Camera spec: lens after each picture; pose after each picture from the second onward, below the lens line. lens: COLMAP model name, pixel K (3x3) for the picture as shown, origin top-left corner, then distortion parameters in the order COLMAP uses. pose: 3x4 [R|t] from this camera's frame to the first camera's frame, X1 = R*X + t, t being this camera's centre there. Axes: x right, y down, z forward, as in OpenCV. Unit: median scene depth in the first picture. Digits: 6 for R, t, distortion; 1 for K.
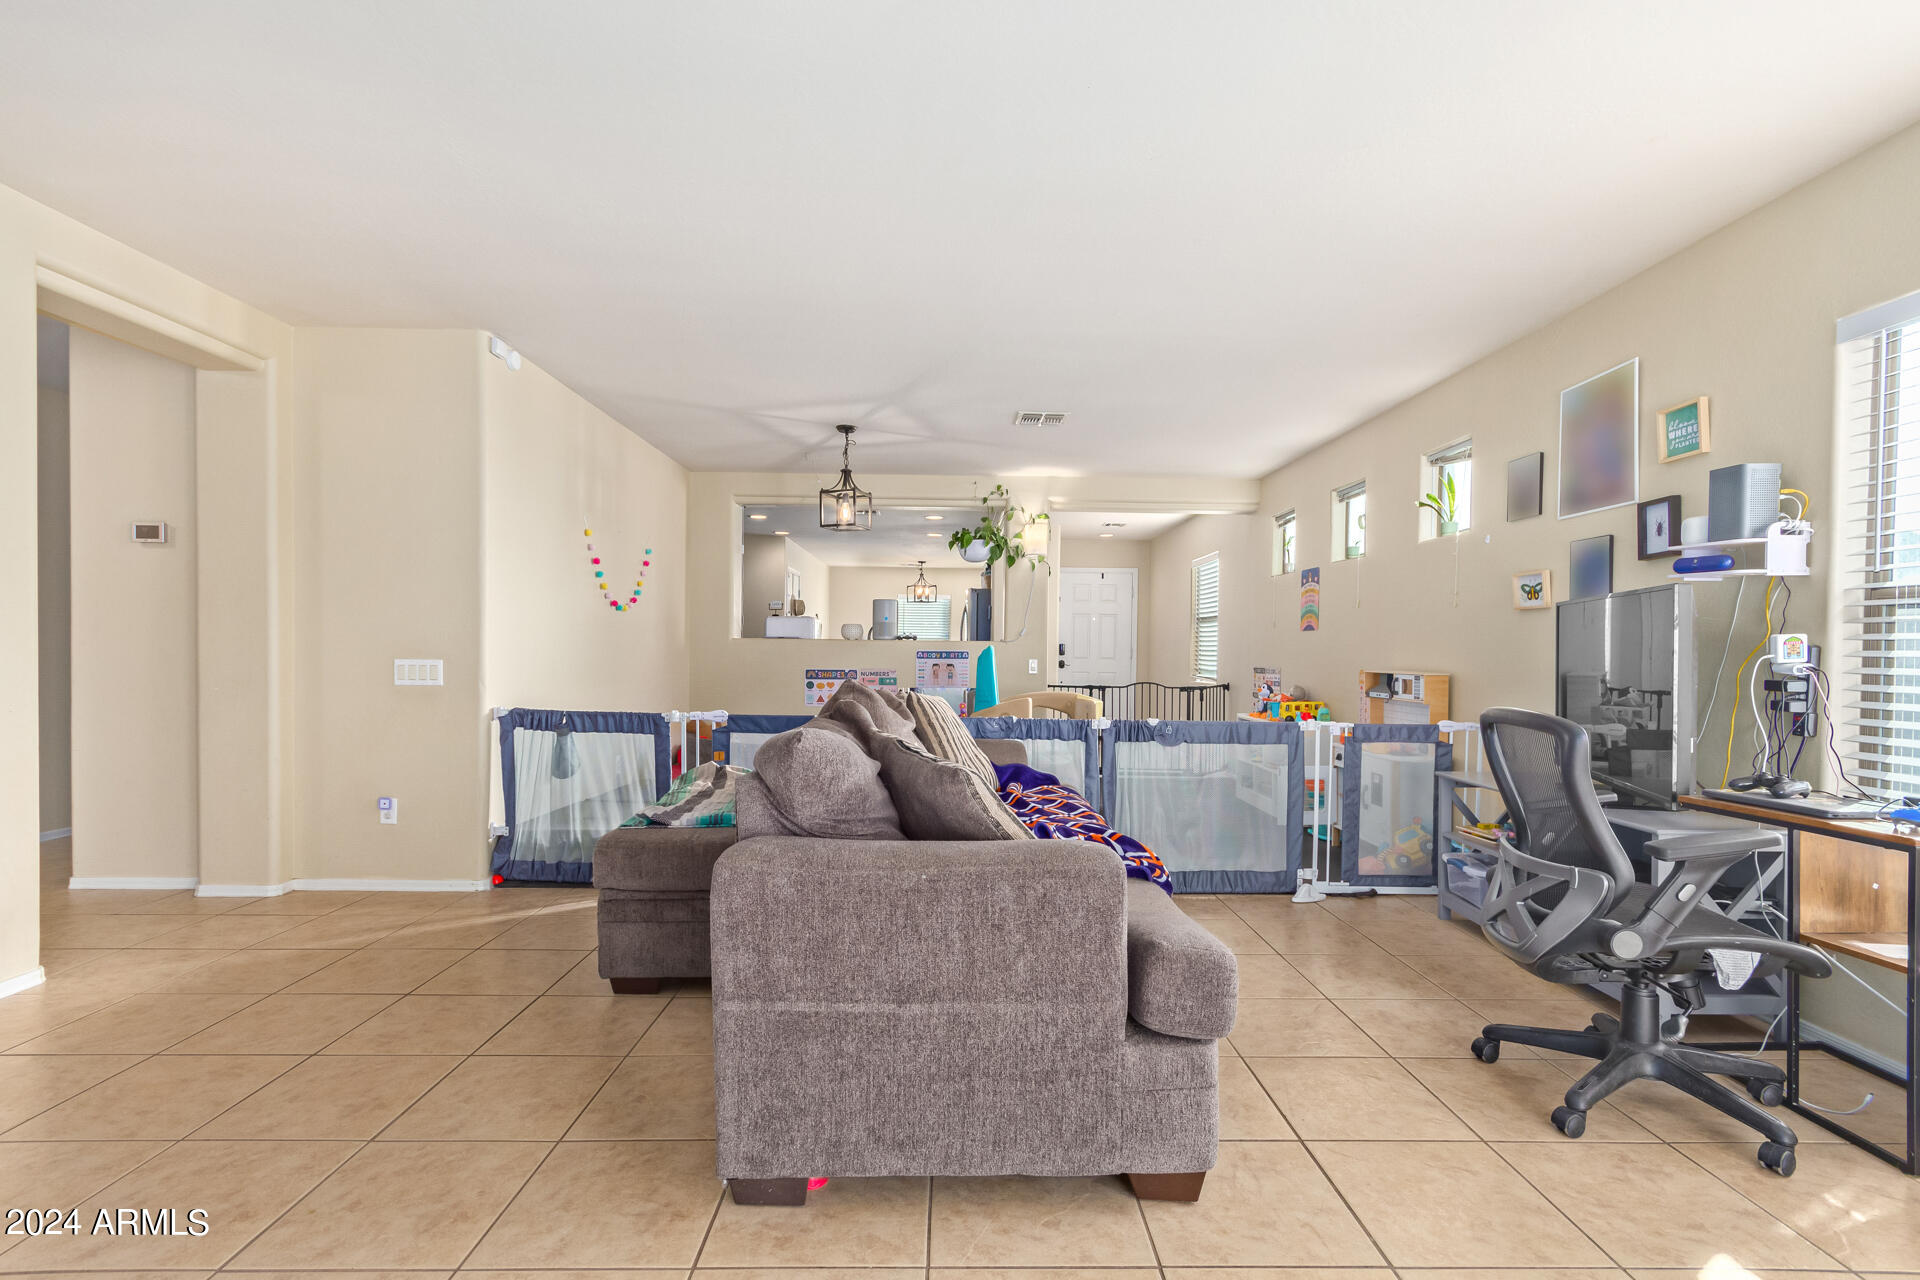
lens RADIAL K [[913.1, 0, 980.5], [0, 913.1, 665.4], [0, 0, 1]] dist [-0.000627, 0.001789]
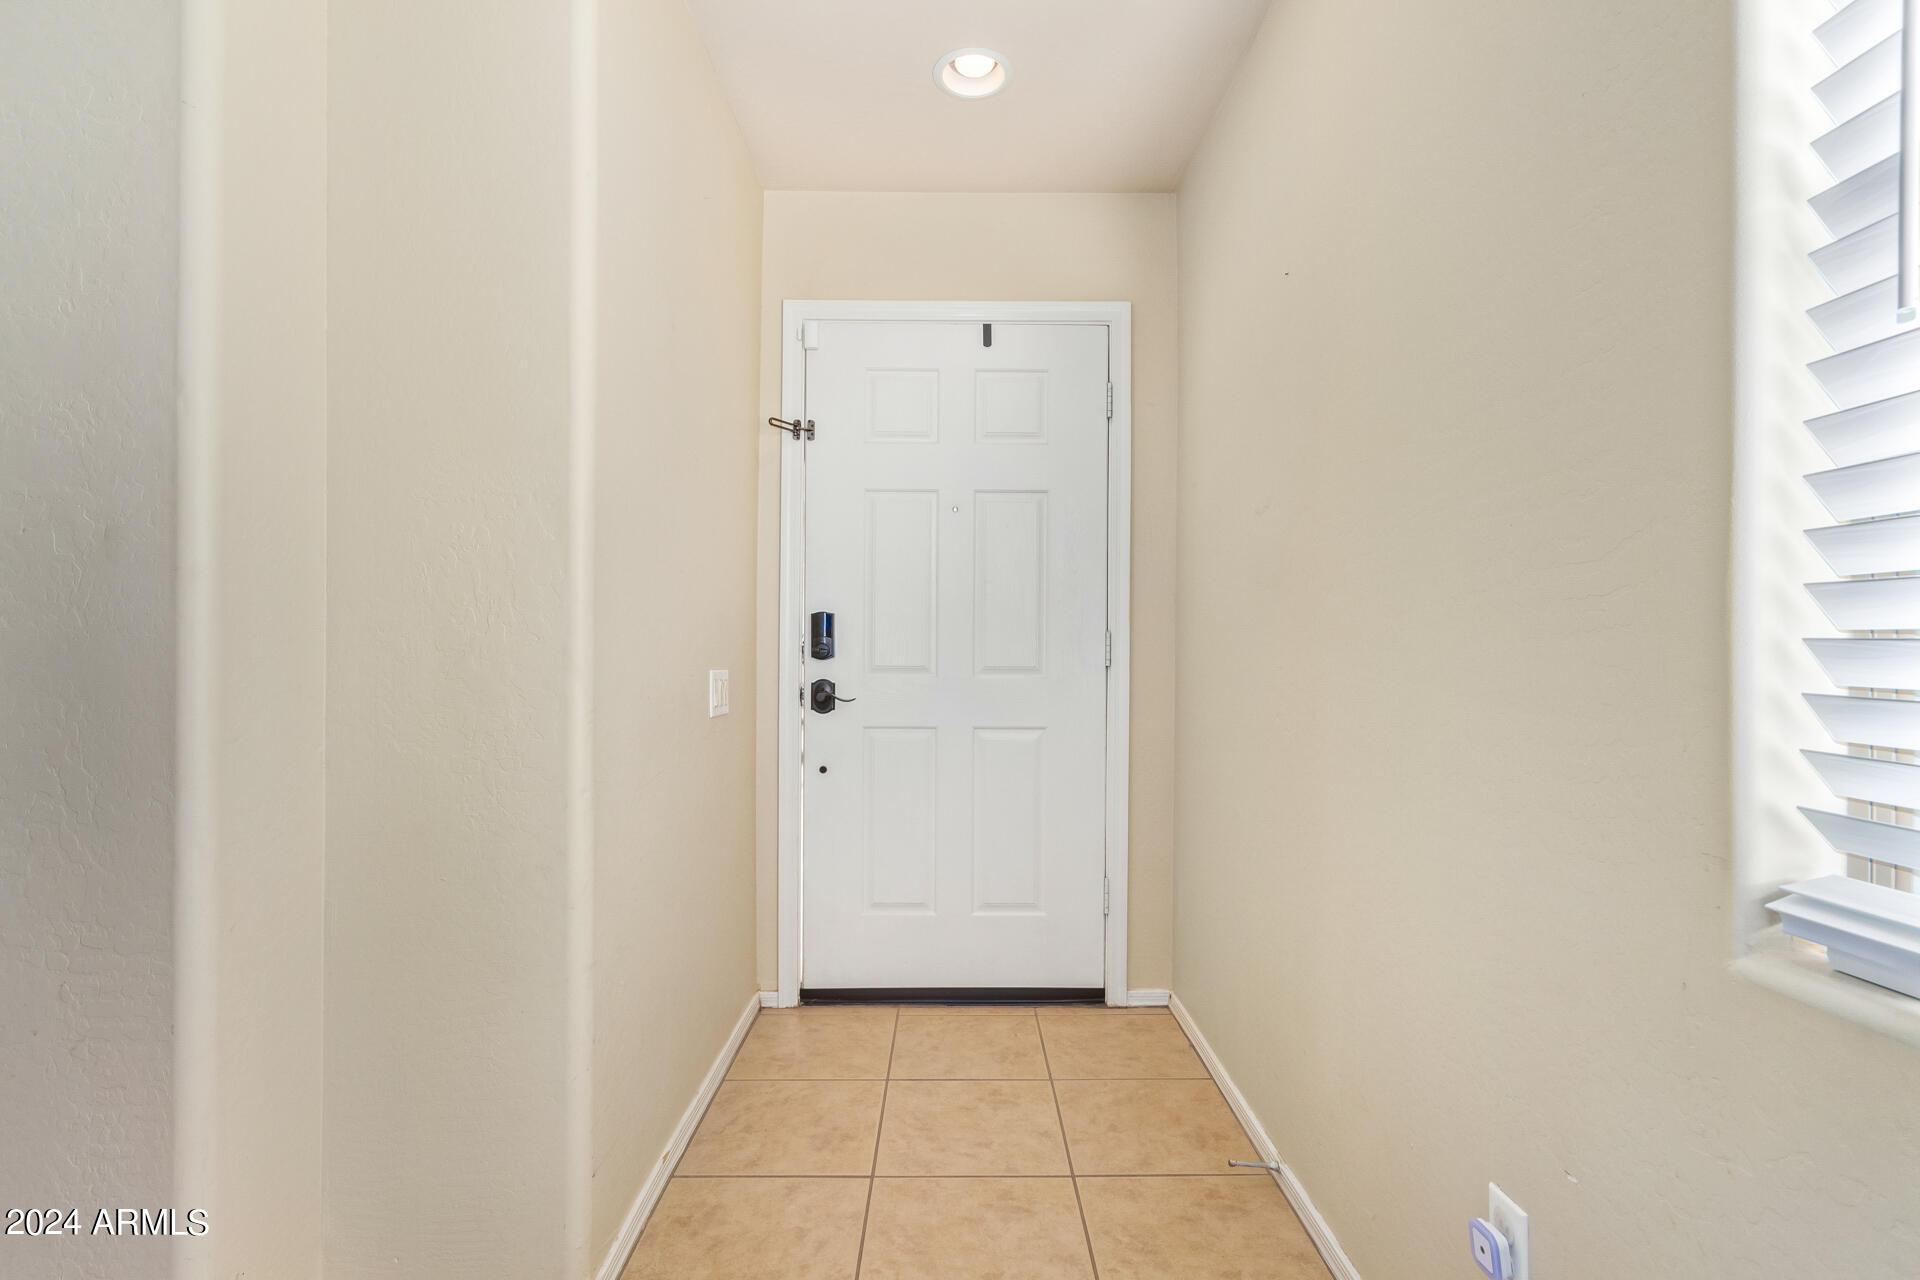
lens RADIAL K [[913.1, 0, 960.1], [0, 913.1, 646.5], [0, 0, 1]] dist [-0.000627, 0.001789]
pose [[0.999576, -0.015002, -0.024944, 0.366520], [0.014262, 0.999461, -0.029577, -0.018986], [0.025374, 0.029208, 0.999251, 2.112568]]
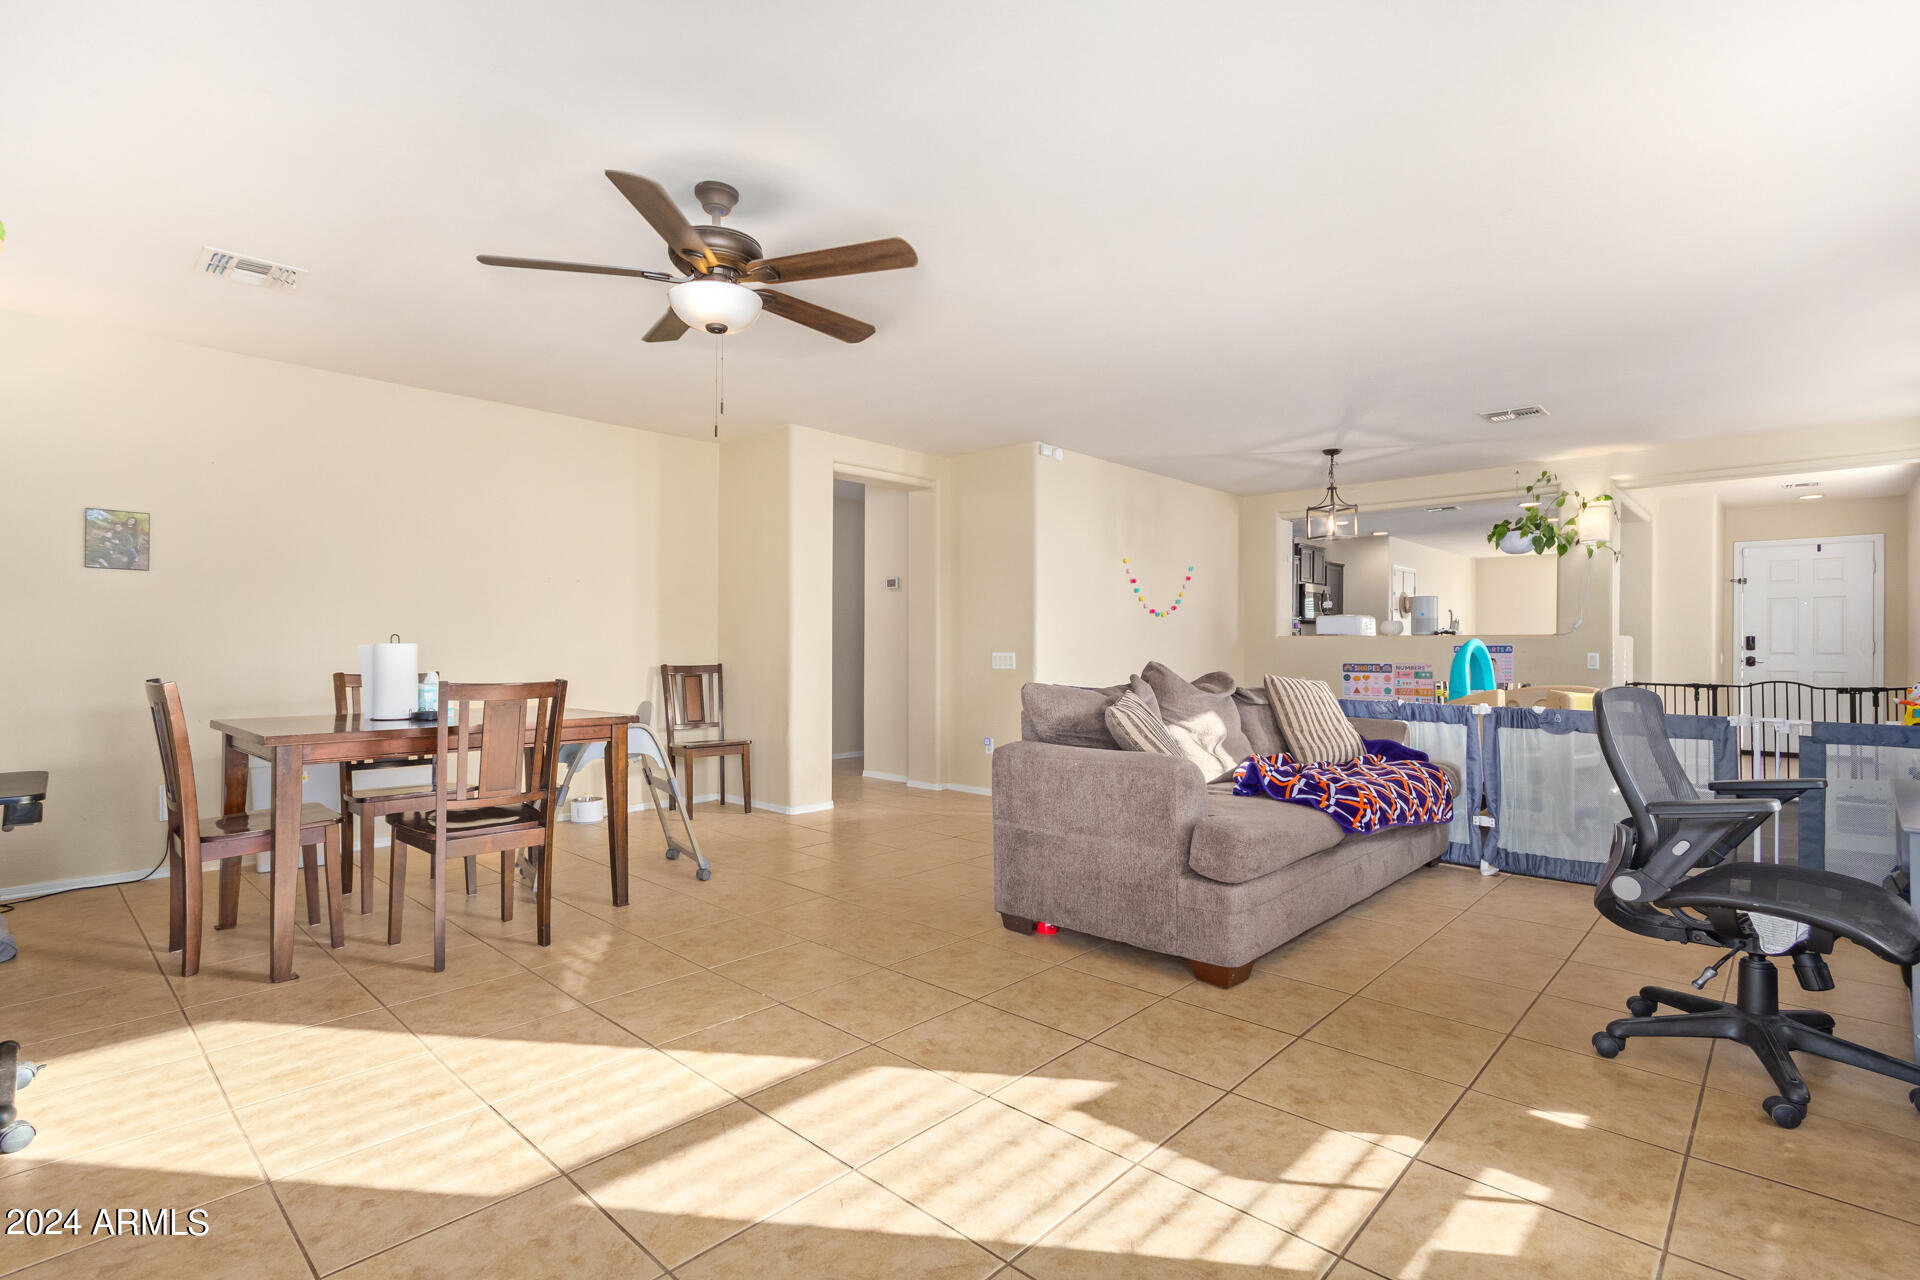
lens RADIAL K [[913.1, 0, 954.4], [0, 913.1, 635.1], [0, 0, 1]] dist [-0.000627, 0.001789]
pose [[0.714002, -0.017579, -0.699923, 0.423014], [-0.005783, 0.999503, -0.031003, 0.012699], [0.700119, 0.026184, 0.713545, -0.194739]]
